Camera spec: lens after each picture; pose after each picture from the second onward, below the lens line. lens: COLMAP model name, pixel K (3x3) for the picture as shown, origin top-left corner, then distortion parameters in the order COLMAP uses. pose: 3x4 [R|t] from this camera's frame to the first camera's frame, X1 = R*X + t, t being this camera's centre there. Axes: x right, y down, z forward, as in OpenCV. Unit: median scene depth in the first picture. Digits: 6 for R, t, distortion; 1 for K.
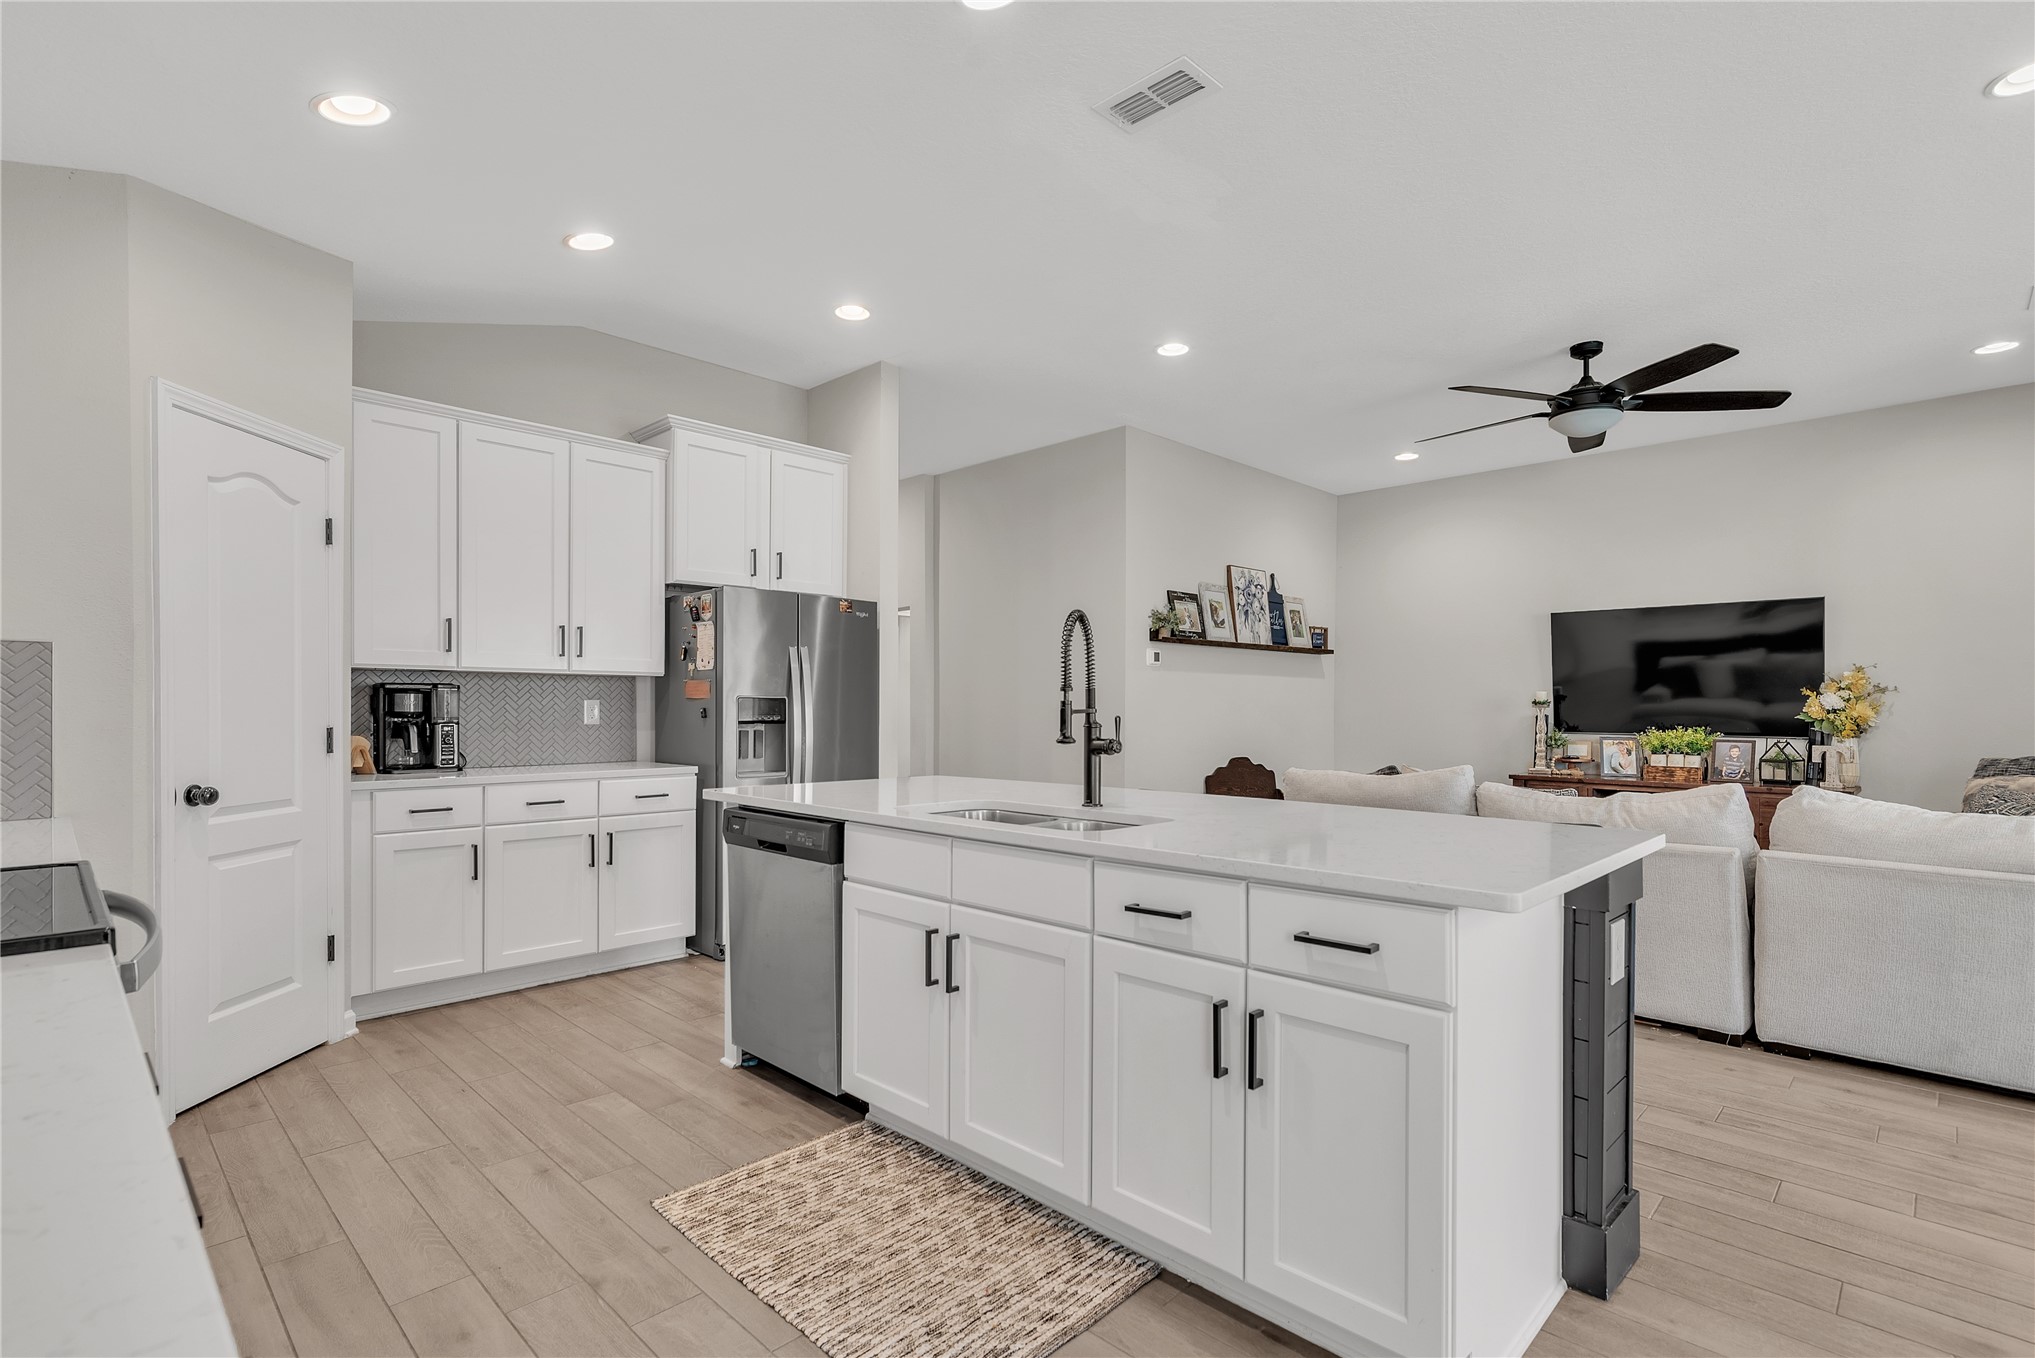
lens RADIAL K [[949.3, 0, 1007.4], [0, 949.3, 685.9], [0, 0, 1]] dist [-0.002286, -0.000129]
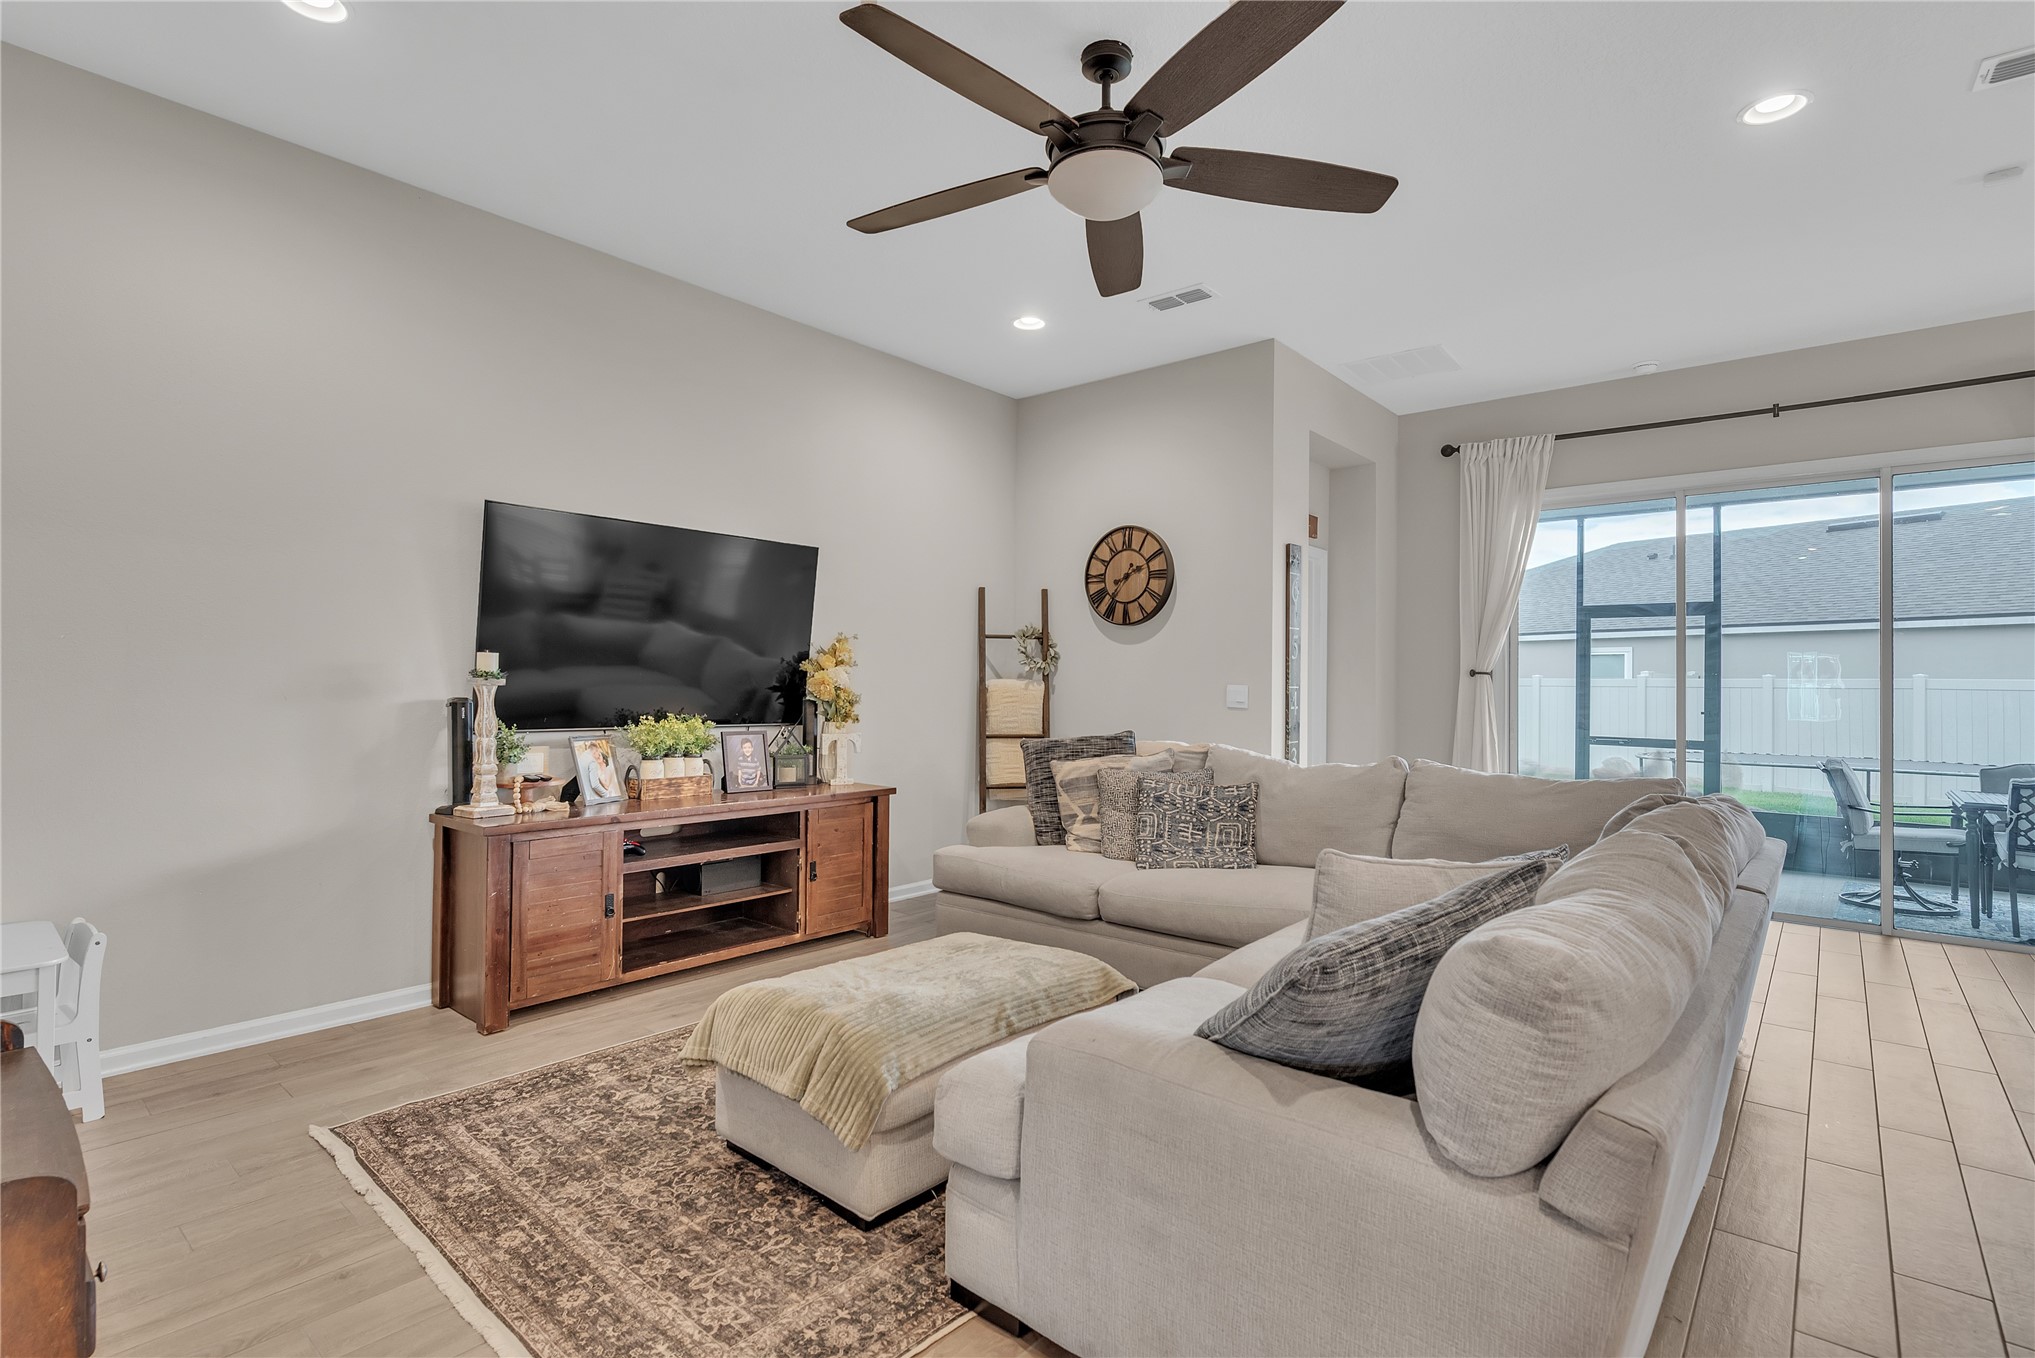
lens RADIAL K [[966.4, 0, 1022.8], [0, 966.4, 678.5], [0, 0, 1]] dist [0.000926, 0.000228]
pose [[-0.072162, 0.001602, 0.997392, 0.034047], [-0.032535, 0.999463, -0.003959, 0.014171], [-0.996862, -0.032735, -0.072071, 0.875691]]
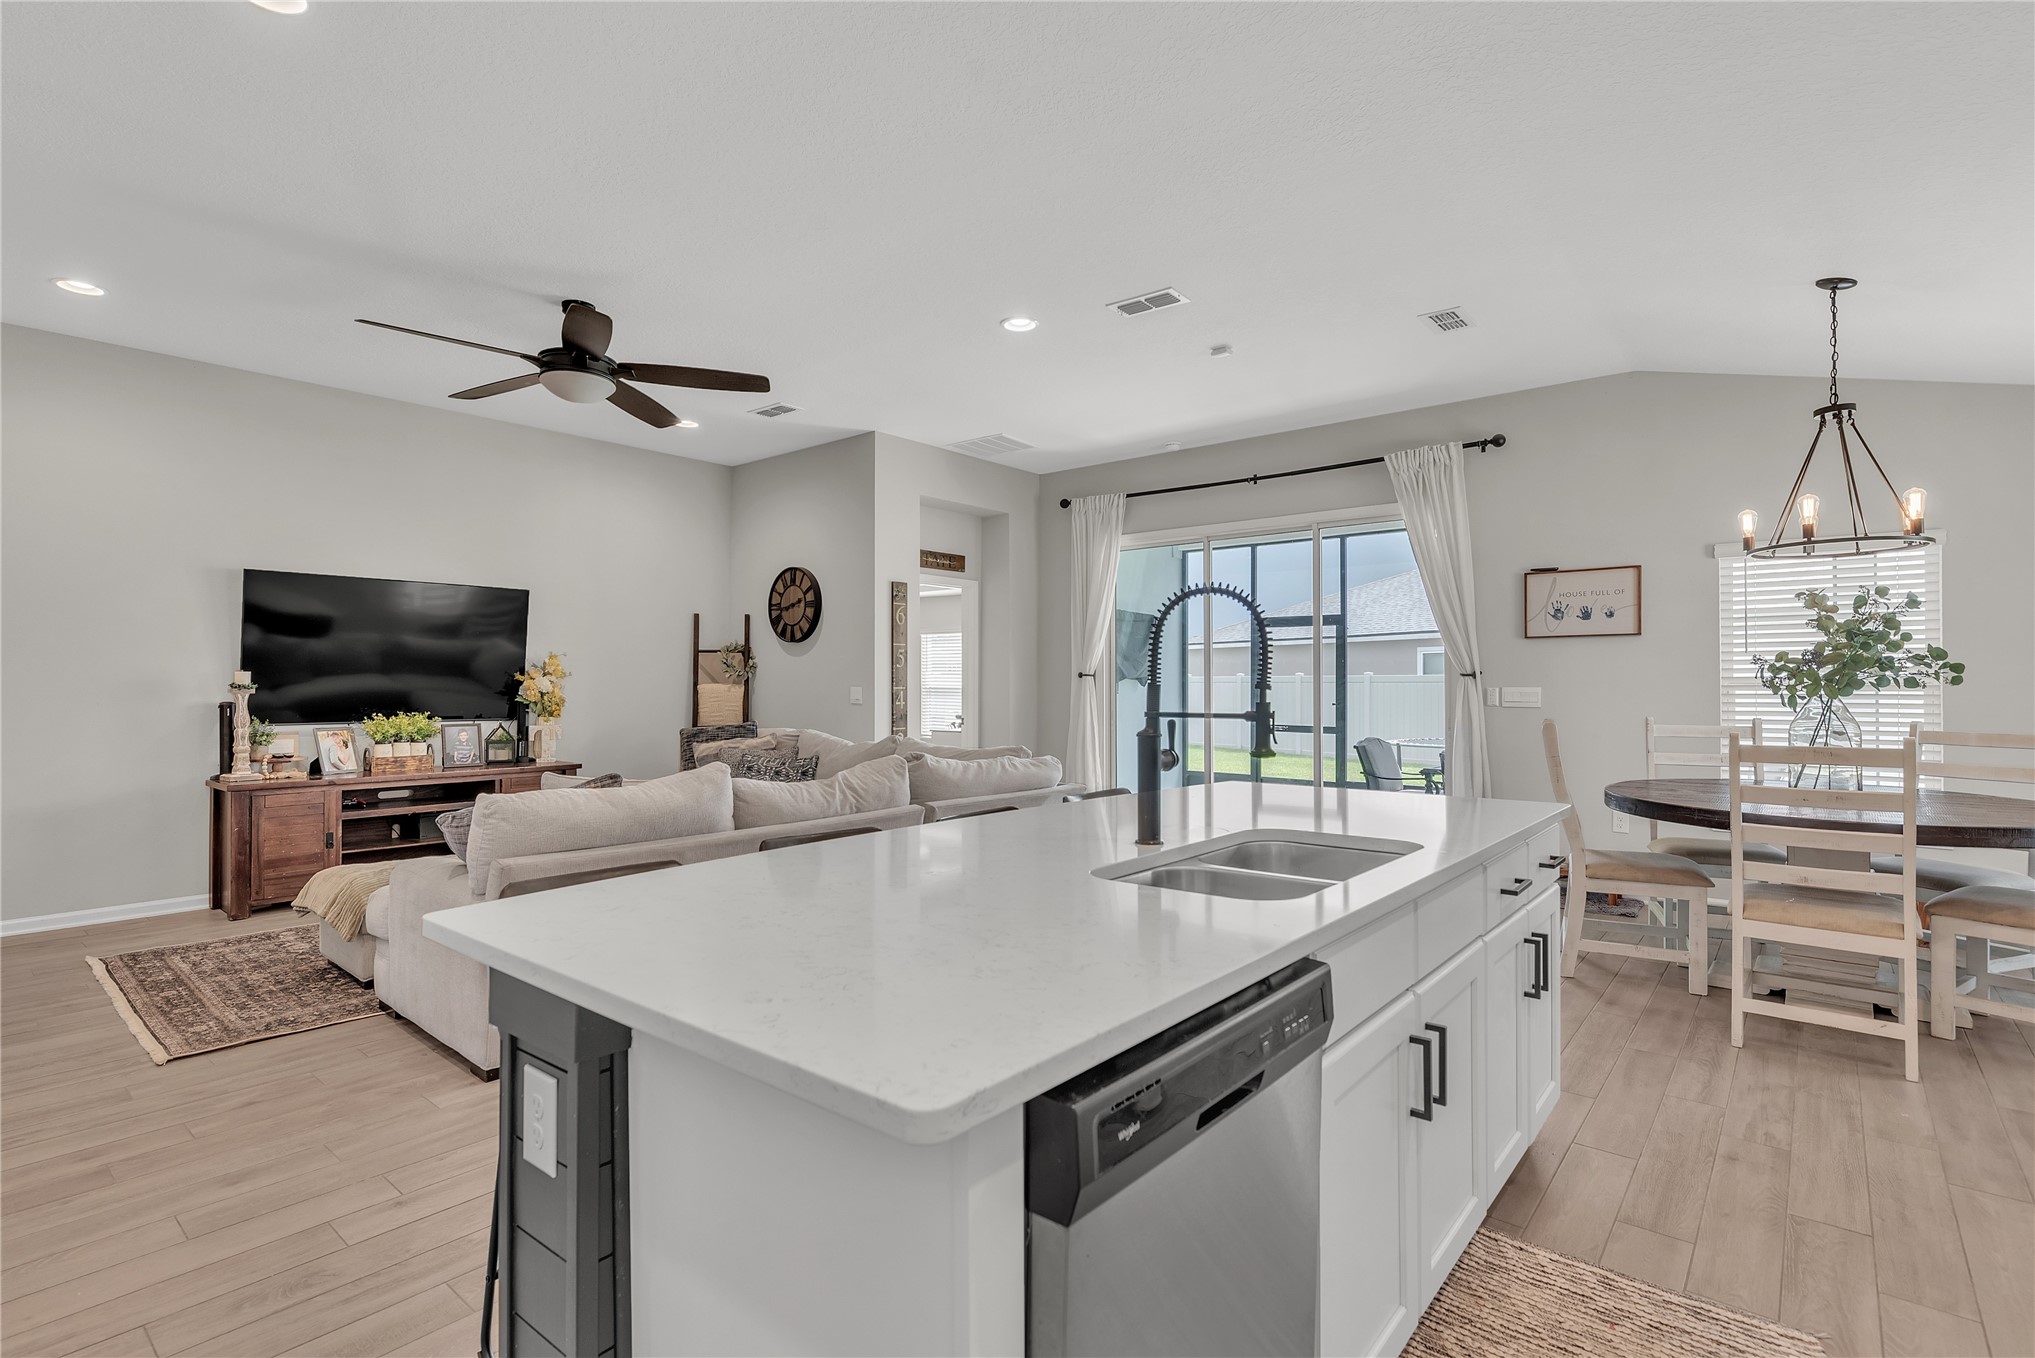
lens RADIAL K [[966.4, 0, 1022.8], [0, 966.4, 678.5], [0, 0, 1]] dist [0.000926, 0.000228]
pose [[-0.076435, 0.002928, 0.997070, -0.294454], [-0.021854, 0.999751, -0.004612, 0.001260], [-0.996835, -0.022142, -0.076352, 0.510689]]
